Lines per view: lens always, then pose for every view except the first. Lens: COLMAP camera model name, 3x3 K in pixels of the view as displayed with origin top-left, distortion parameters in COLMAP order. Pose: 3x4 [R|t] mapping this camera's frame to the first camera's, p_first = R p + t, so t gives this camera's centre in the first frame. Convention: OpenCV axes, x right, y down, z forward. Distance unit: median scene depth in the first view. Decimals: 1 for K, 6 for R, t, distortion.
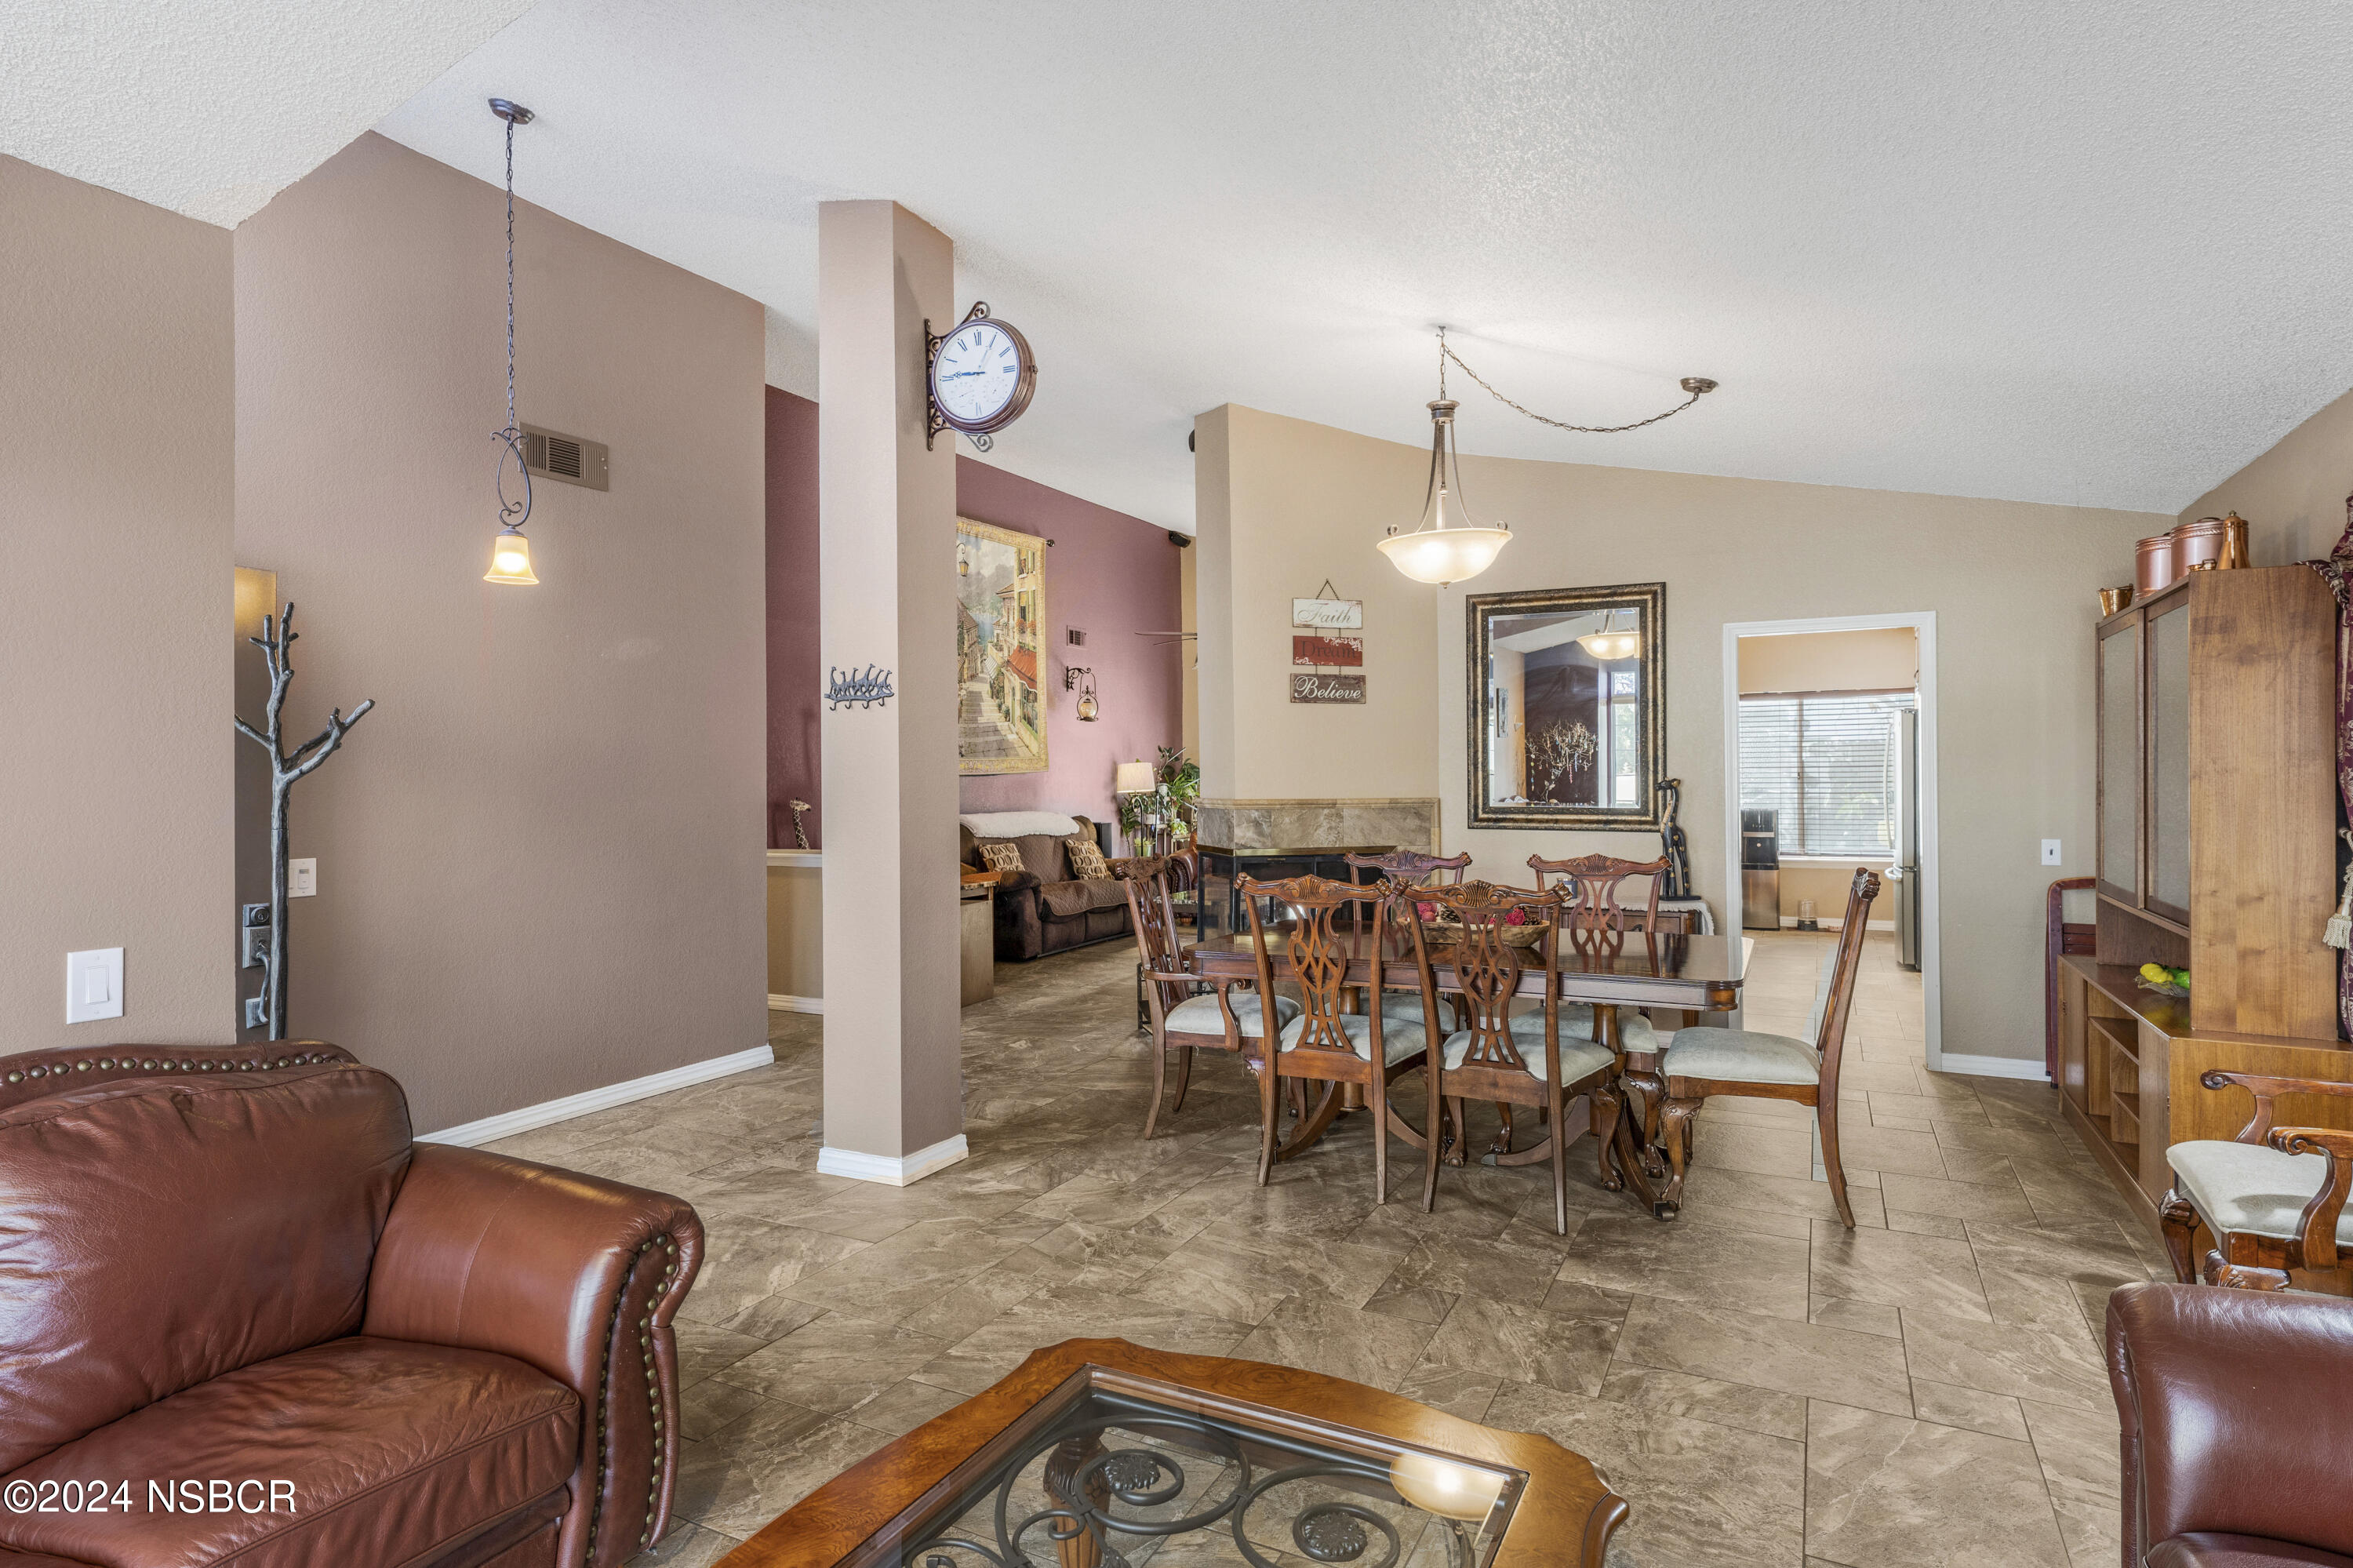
lens RADIAL K [[1275.8, 0, 1164.6], [0, 1275.8, 768.7], [0, 0, 1]] dist [0.006358, 0.000243]
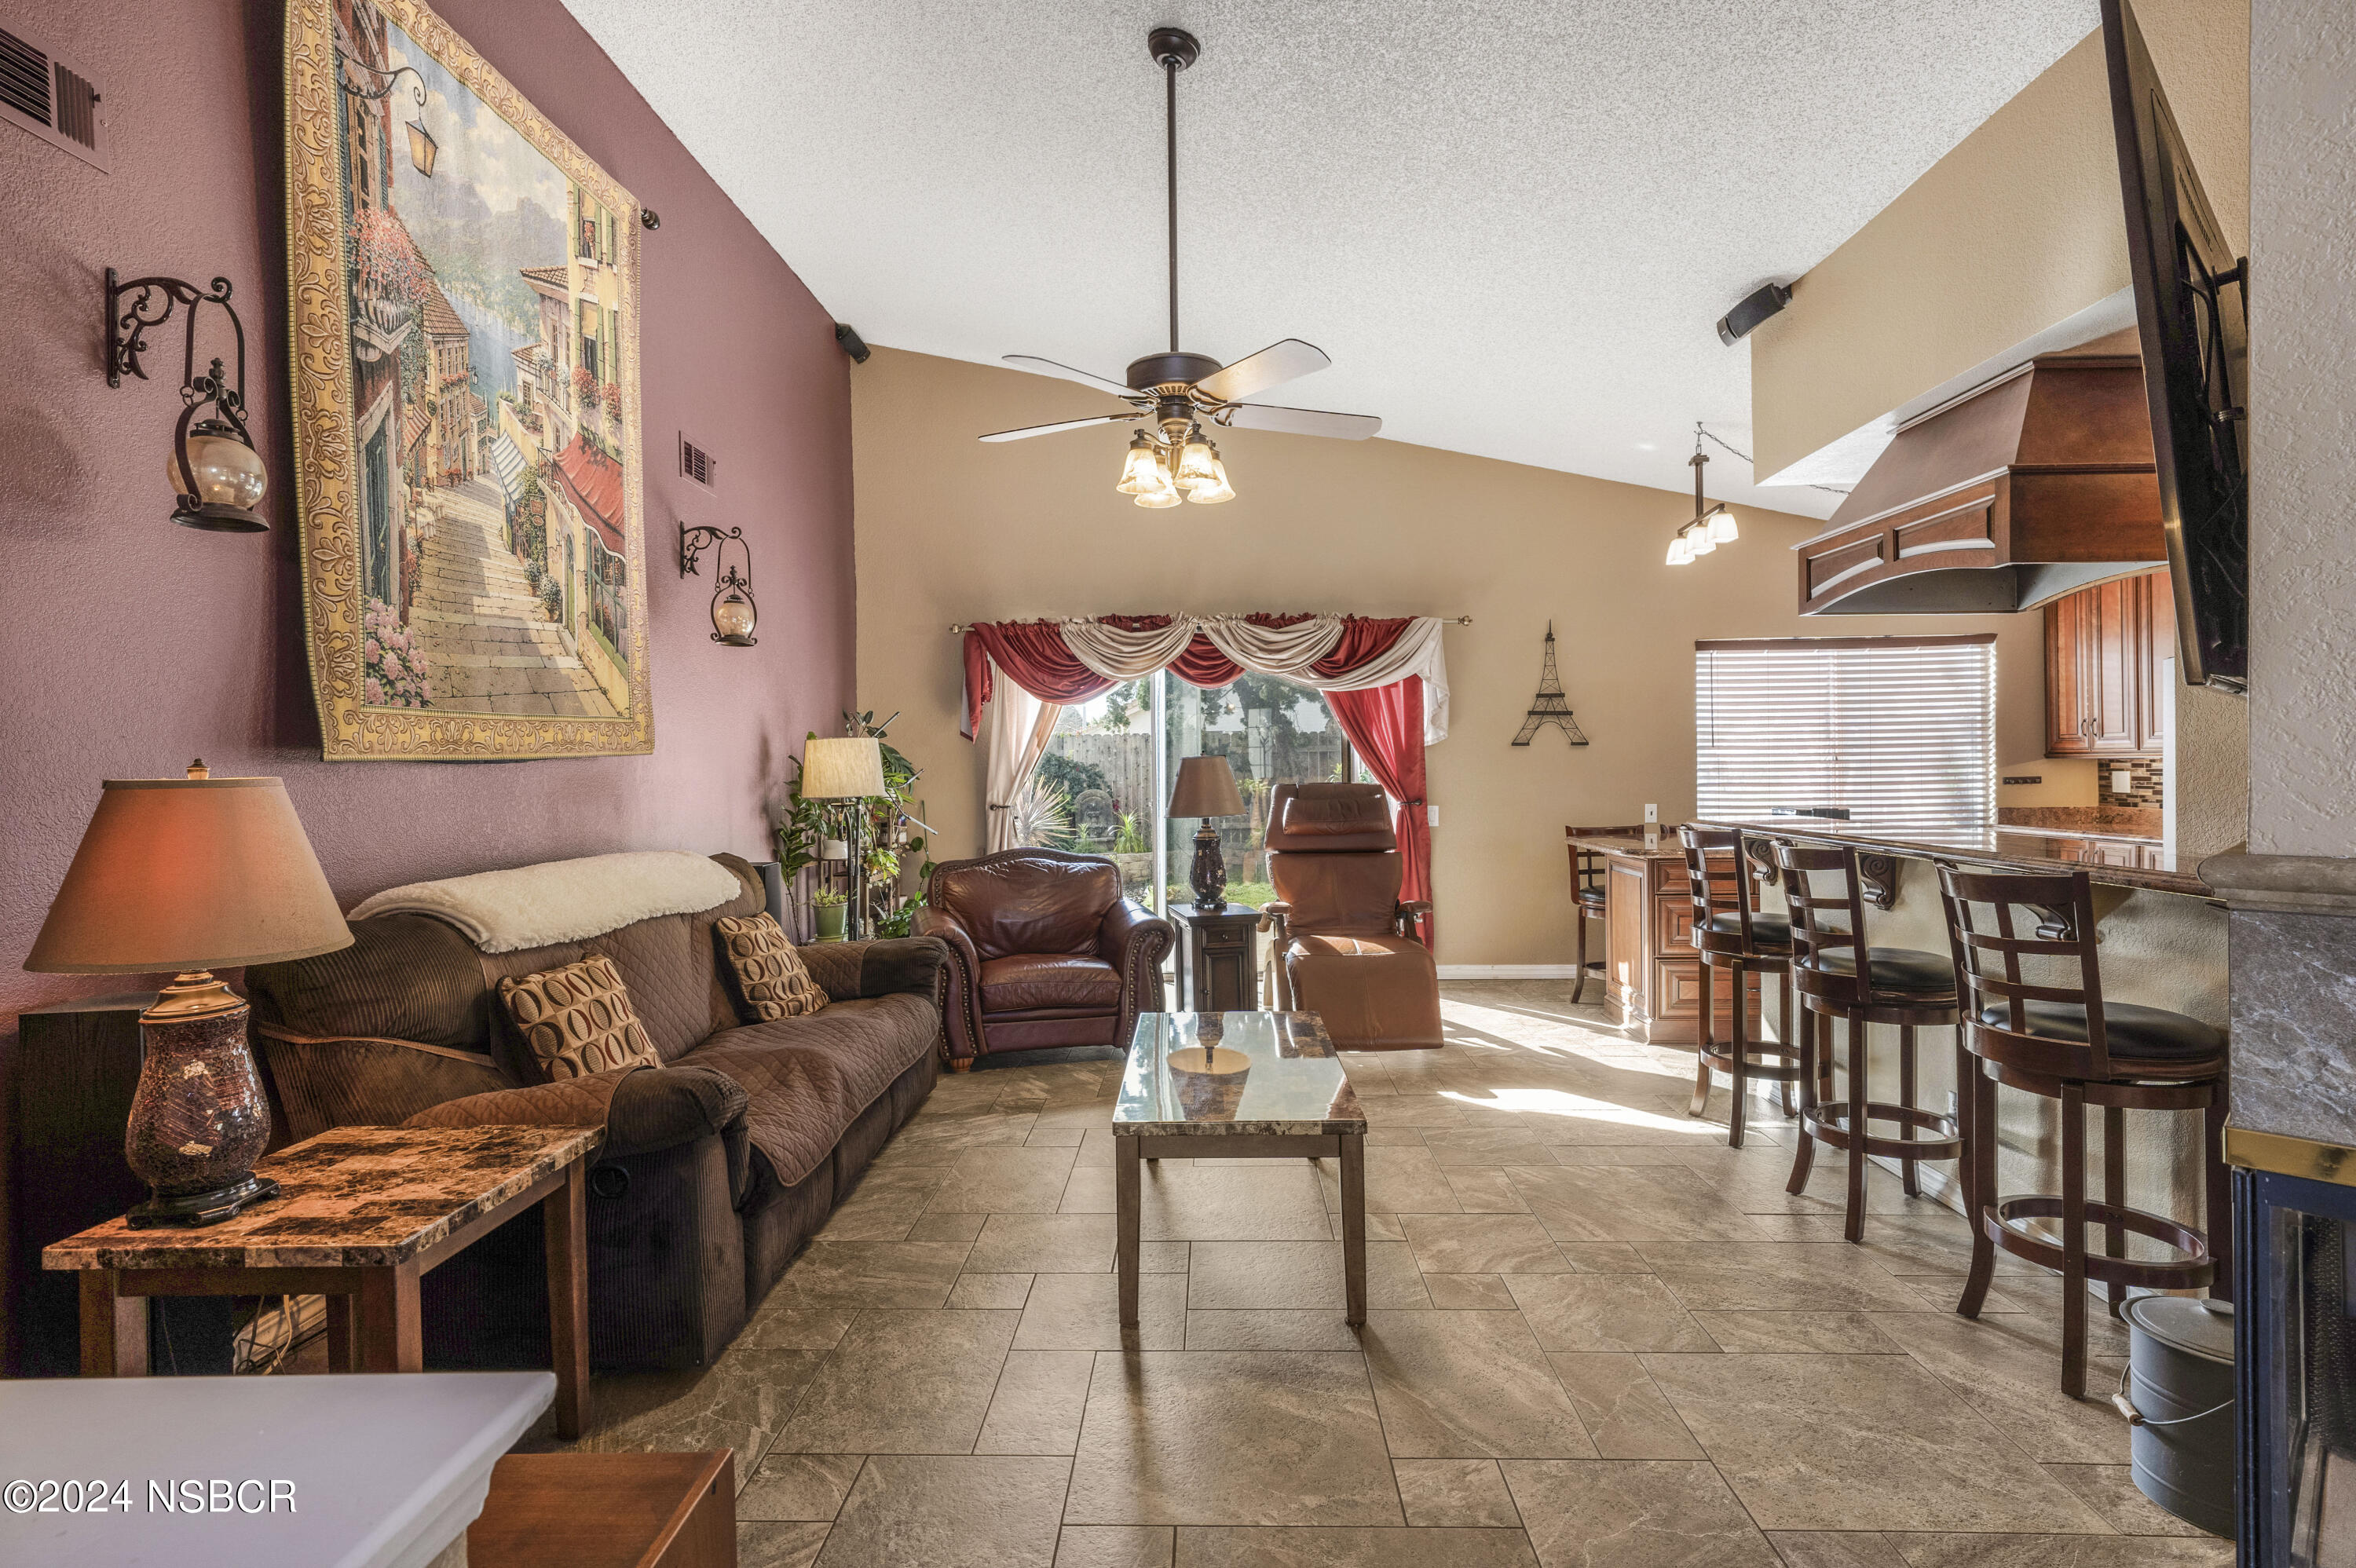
lens RADIAL K [[1154.1, 0, 1182.3], [0, 1154.1, 779.3], [0, 0, 1]] dist [-0.000579, 0.000071]
pose [[0.895075, -0.009421, 0.445816, -0.109213], [0.003487, 0.999894, 0.014130, 0.006116], [-0.445902, -0.011093, 0.895013, 0.603606]]
